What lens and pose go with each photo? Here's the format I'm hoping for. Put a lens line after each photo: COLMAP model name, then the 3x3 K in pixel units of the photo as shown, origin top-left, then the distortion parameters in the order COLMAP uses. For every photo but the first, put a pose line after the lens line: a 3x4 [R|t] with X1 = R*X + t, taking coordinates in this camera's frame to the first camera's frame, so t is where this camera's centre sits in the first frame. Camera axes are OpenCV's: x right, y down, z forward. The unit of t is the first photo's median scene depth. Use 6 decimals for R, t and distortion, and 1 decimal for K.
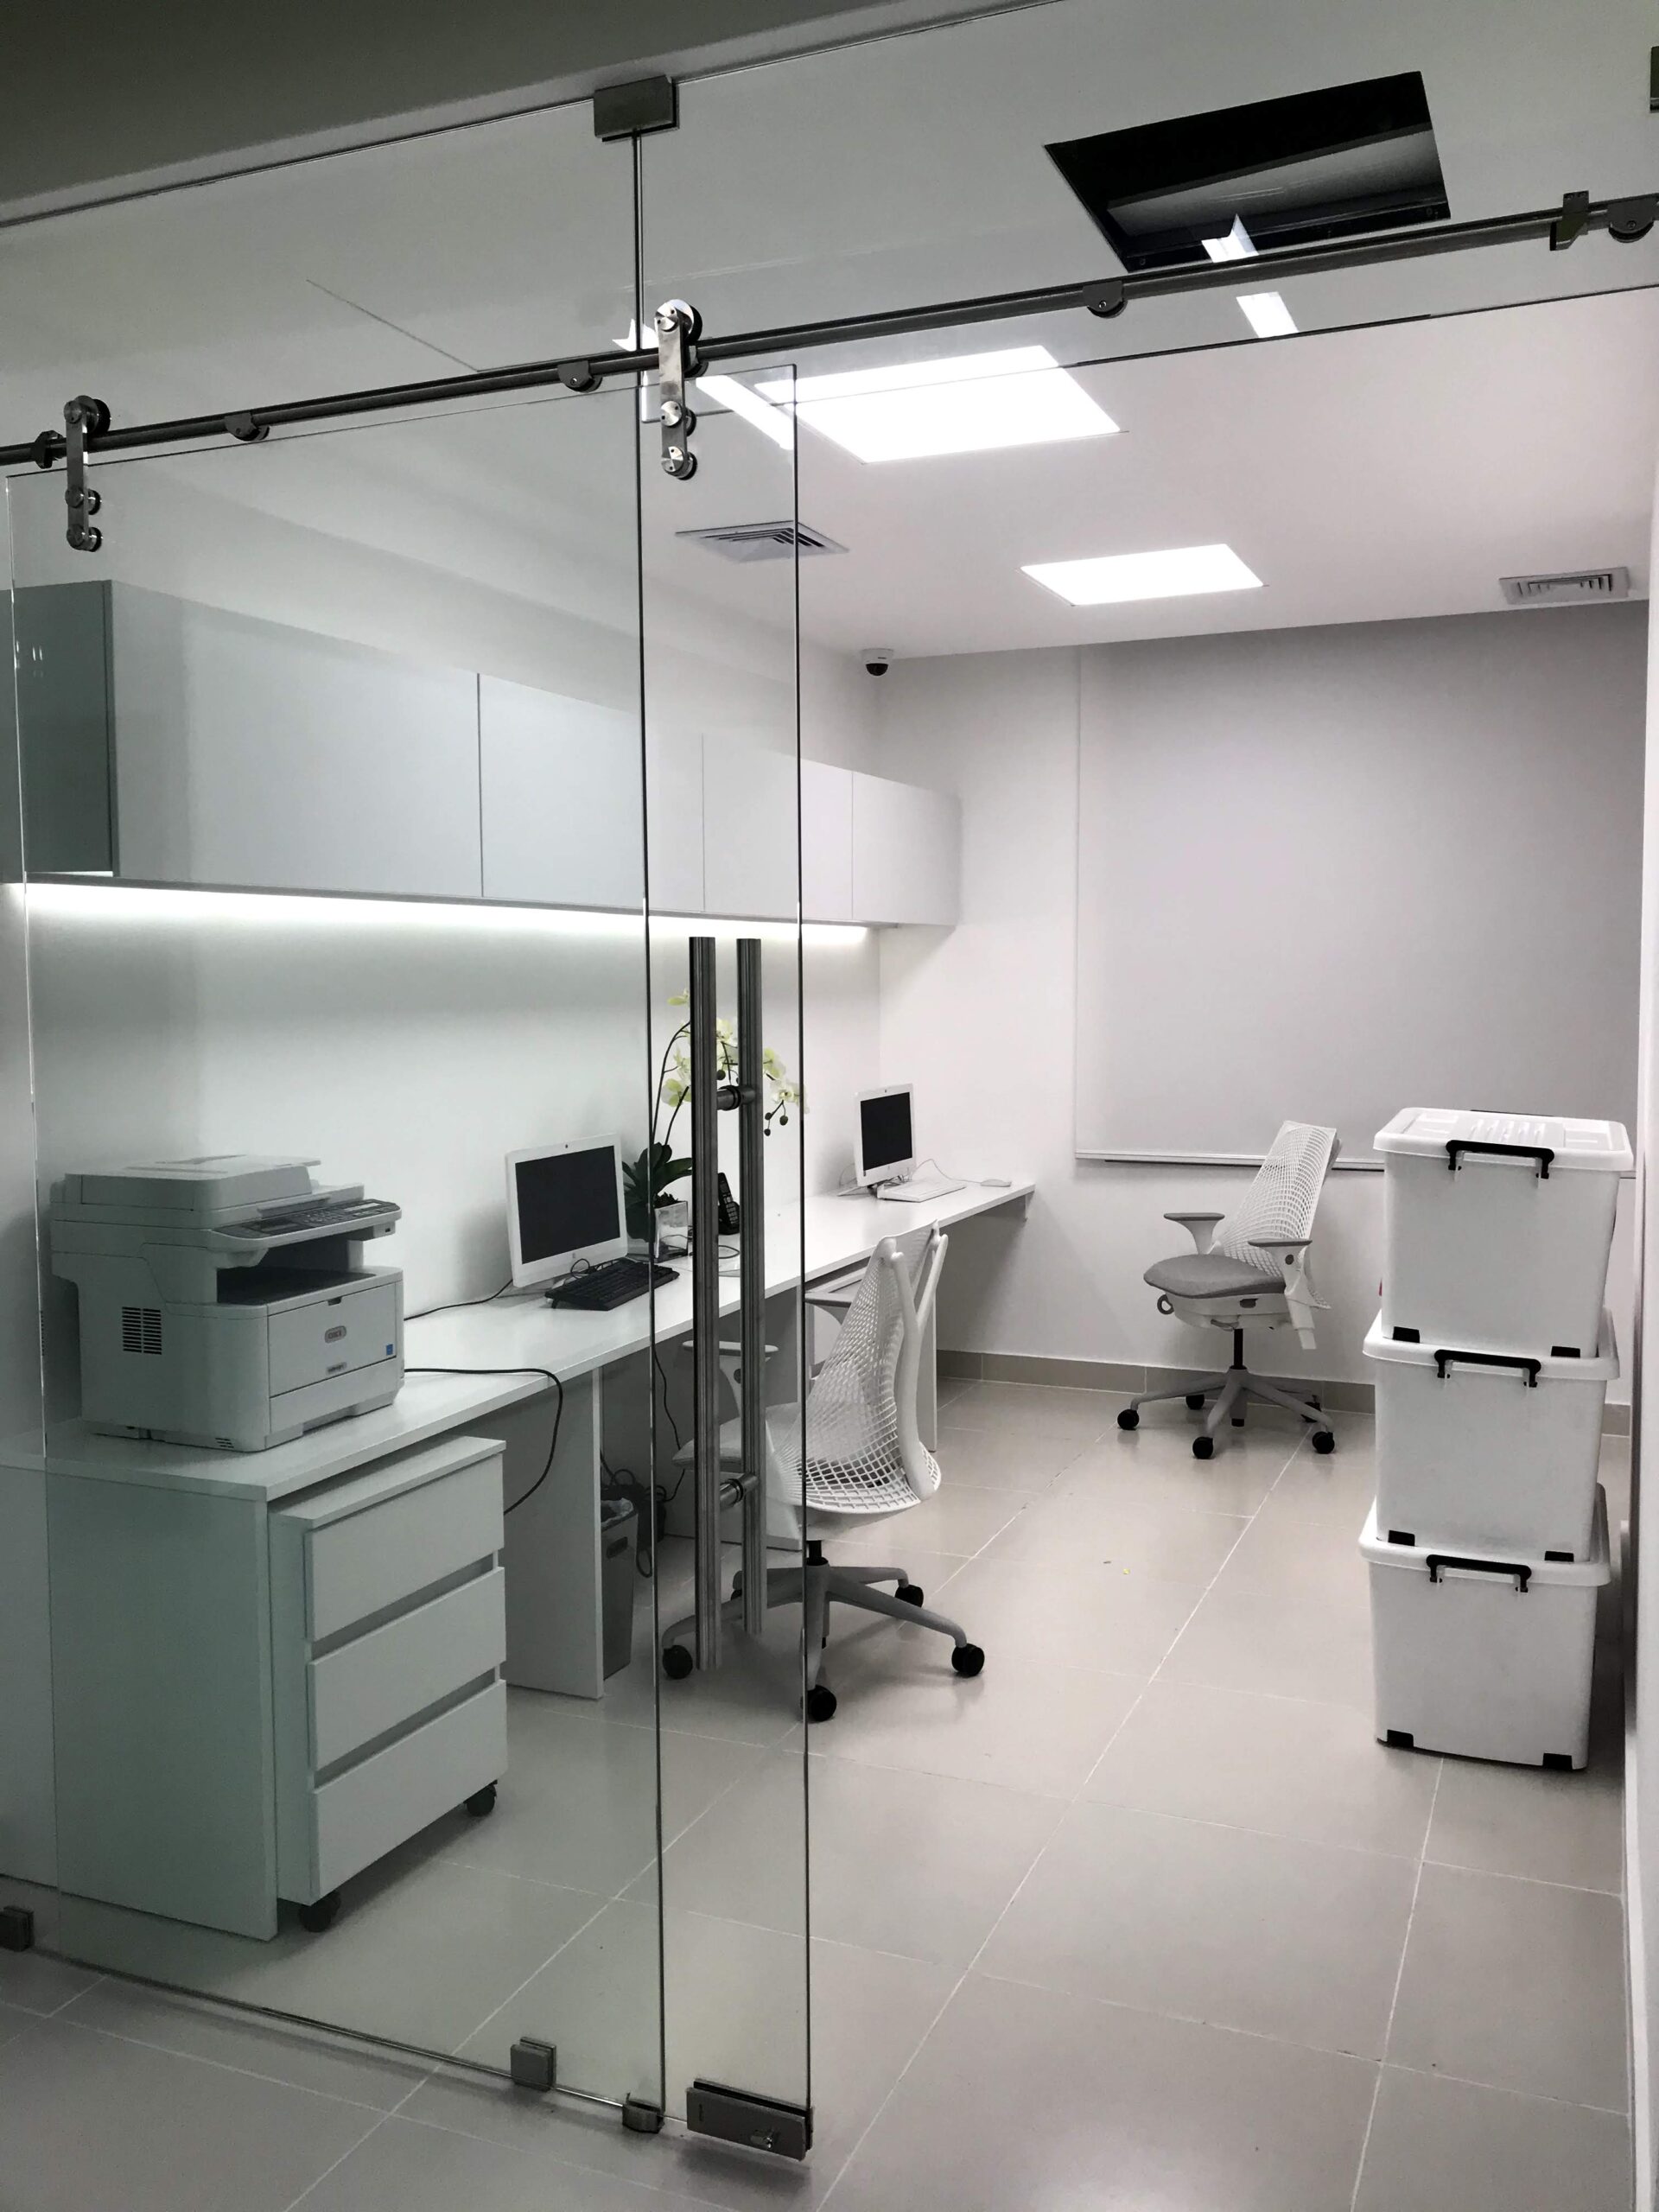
lens RADIAL K [[1841.7, 0, 829.5], [0, 1841.7, 1106.0], [0, 0, 1]] dist [0.055945, 0.001100]
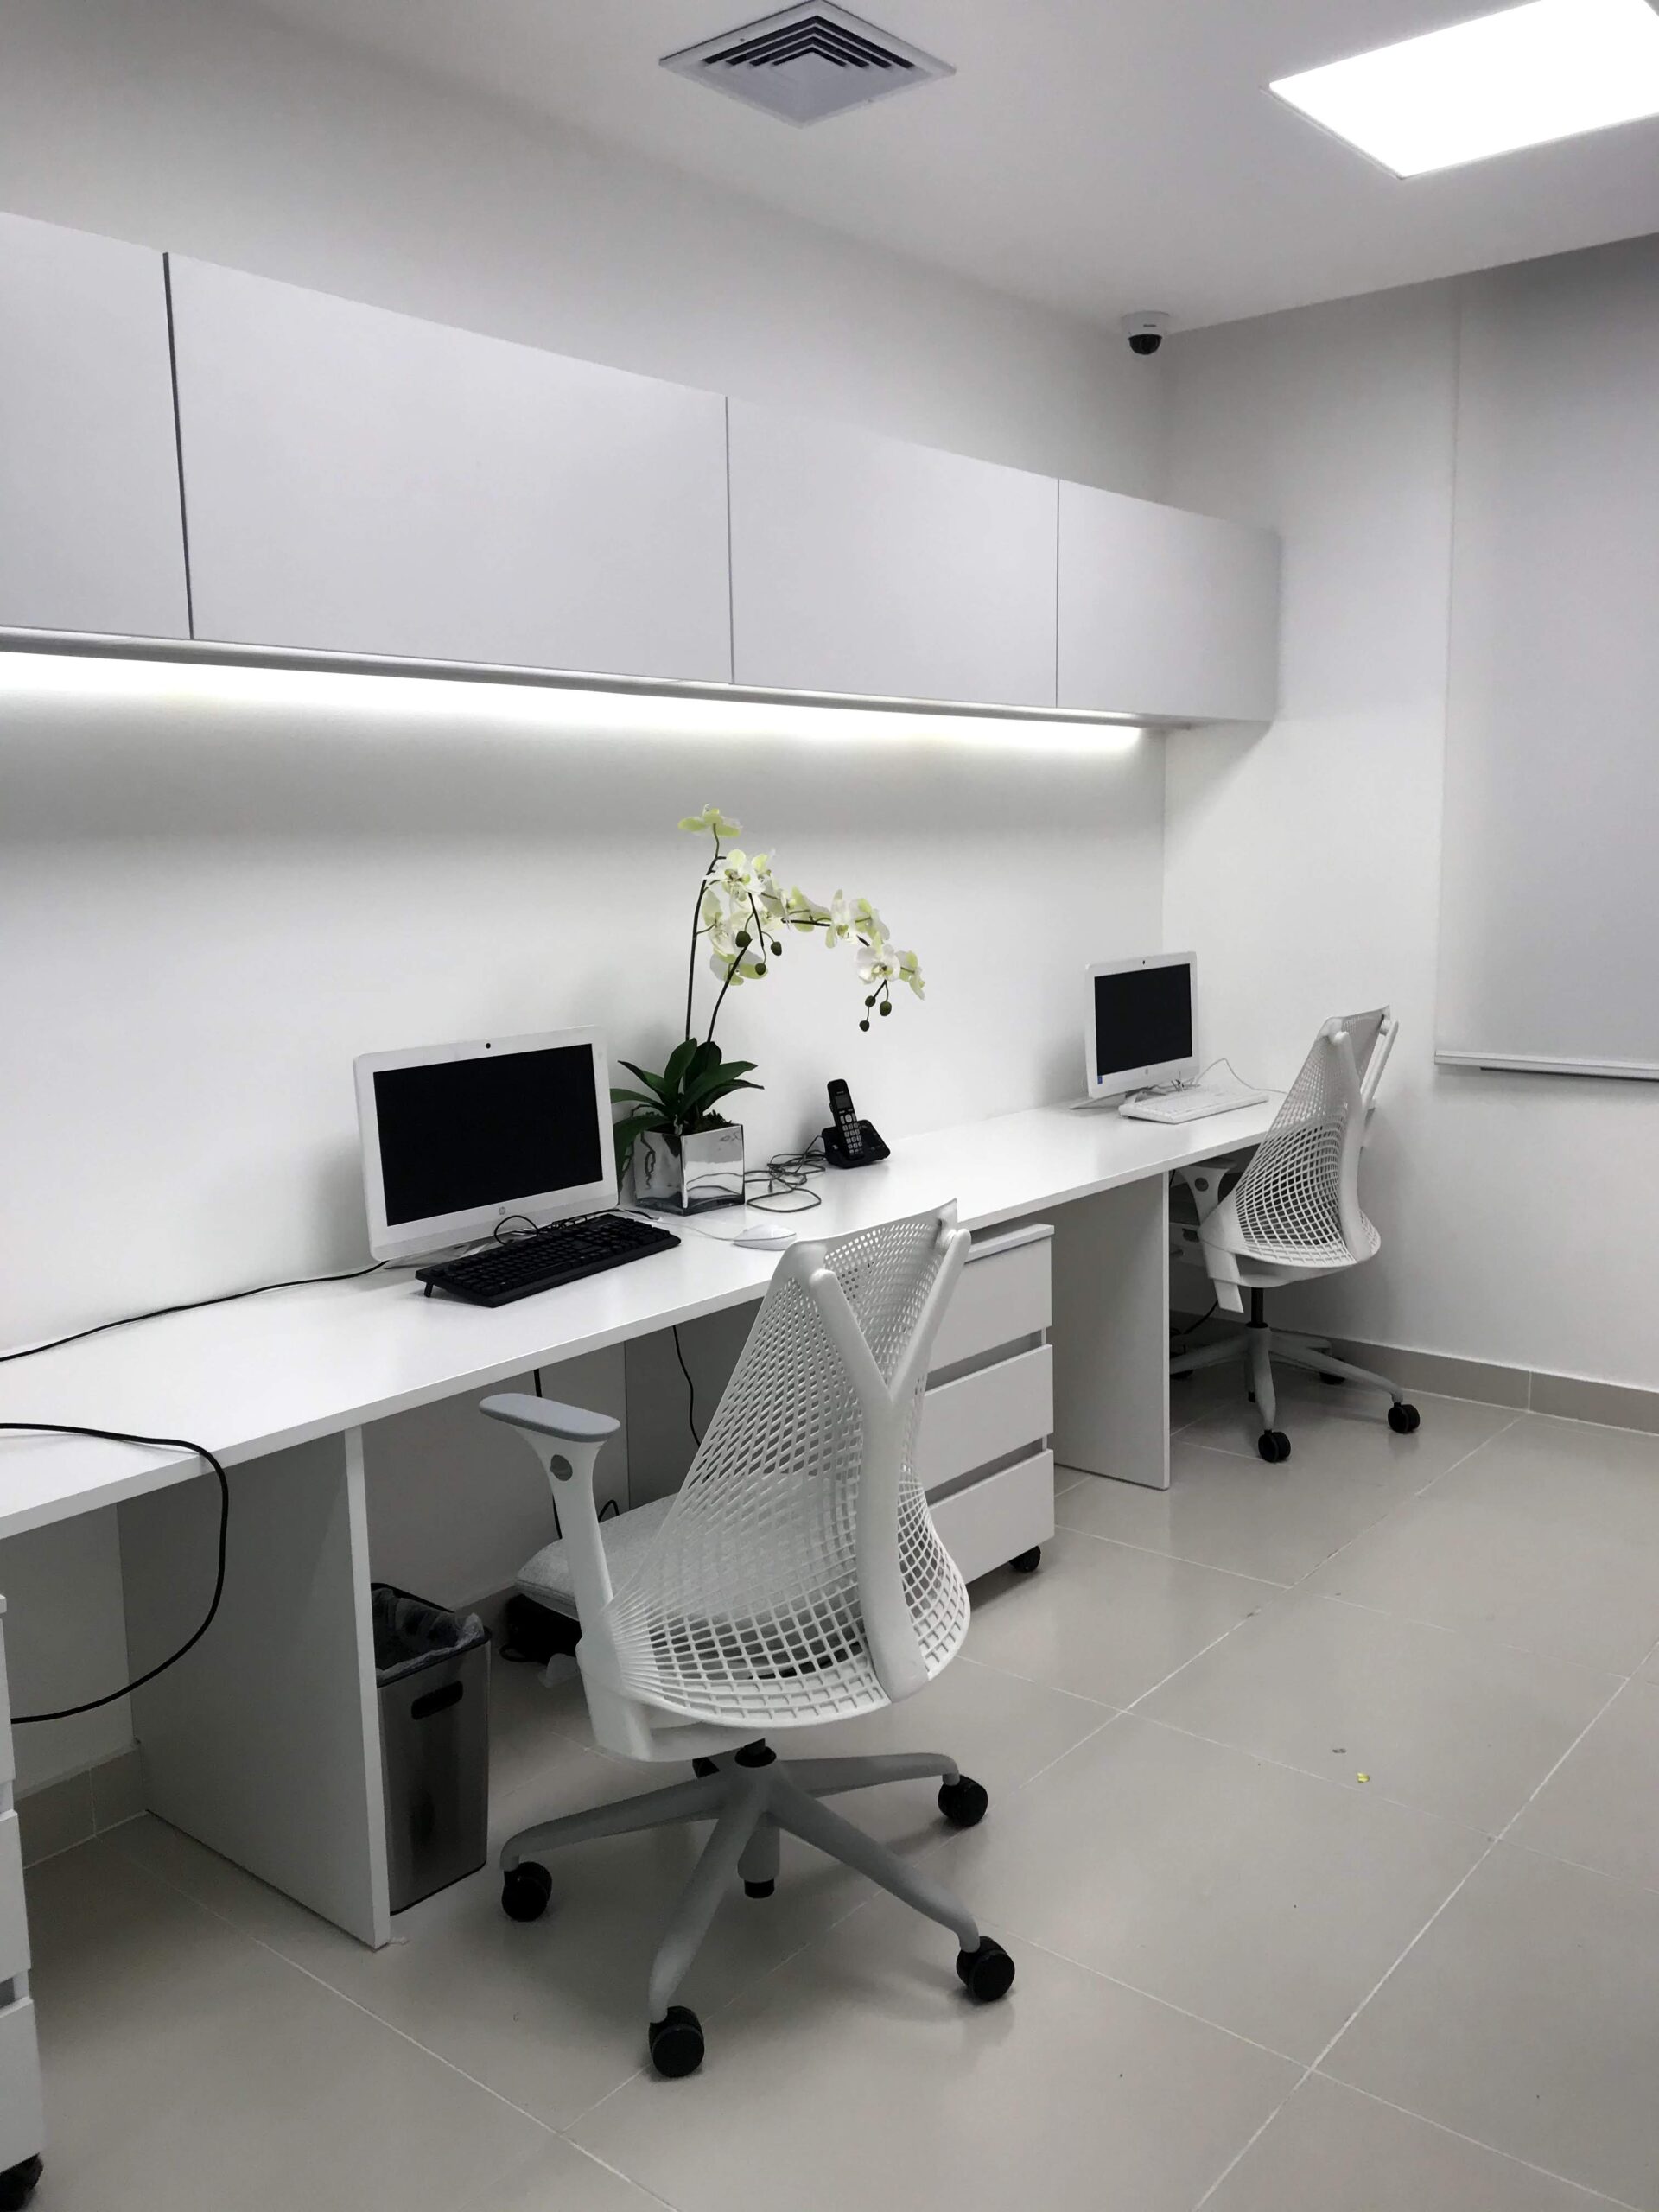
lens RADIAL K [[1805.0, 0, 829.5], [0, 1805.0, 1106.0], [0, 0, 1]] dist [-0.006067, 0.011444]
pose [[0.955591, 0.031920, -0.292963, 0.157148], [-0.008962, 0.996805, 0.079375, -0.008699], [0.294561, -0.073224, 0.952823, 0.407769]]
